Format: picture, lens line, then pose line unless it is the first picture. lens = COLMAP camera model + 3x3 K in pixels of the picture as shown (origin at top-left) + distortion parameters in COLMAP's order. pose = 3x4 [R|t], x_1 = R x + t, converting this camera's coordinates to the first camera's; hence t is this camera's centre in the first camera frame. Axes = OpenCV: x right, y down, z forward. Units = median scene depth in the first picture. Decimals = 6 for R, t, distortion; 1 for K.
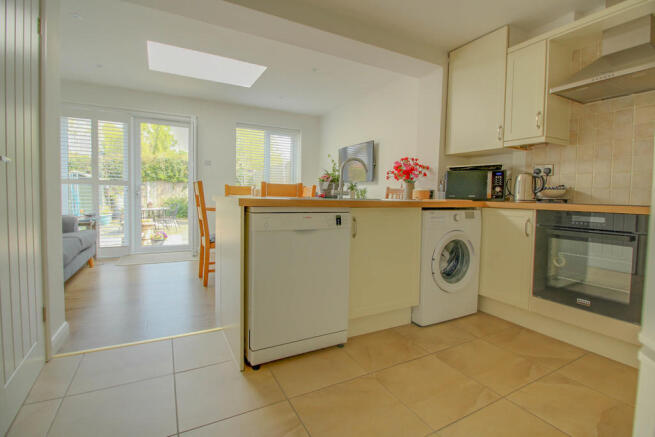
lens RADIAL K [[308.6, 0, 328.8], [0, 308.6, 208.5], [0, 0, 1]] dist [-0.000334, 0.000048]
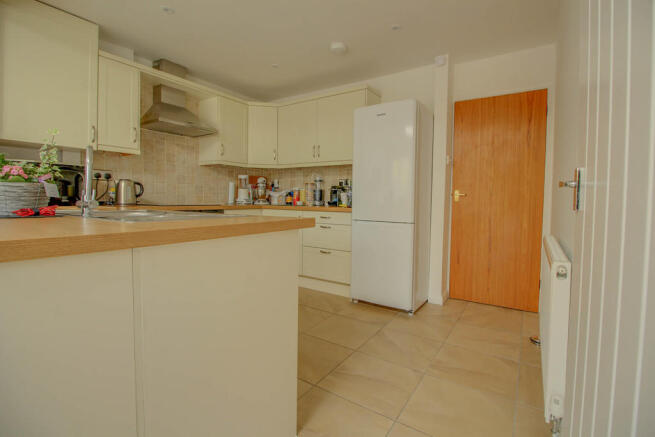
lens RADIAL K [[308.6, 0, 328.8], [0, 308.6, 208.5], [0, 0, 1]] dist [-0.000334, 0.000048]
pose [[-0.470749, -0.052988, 0.880675, -0.708721], [0.026828, 0.996873, 0.074320, -0.075056], [-0.881859, 0.058613, -0.467855, 0.913158]]
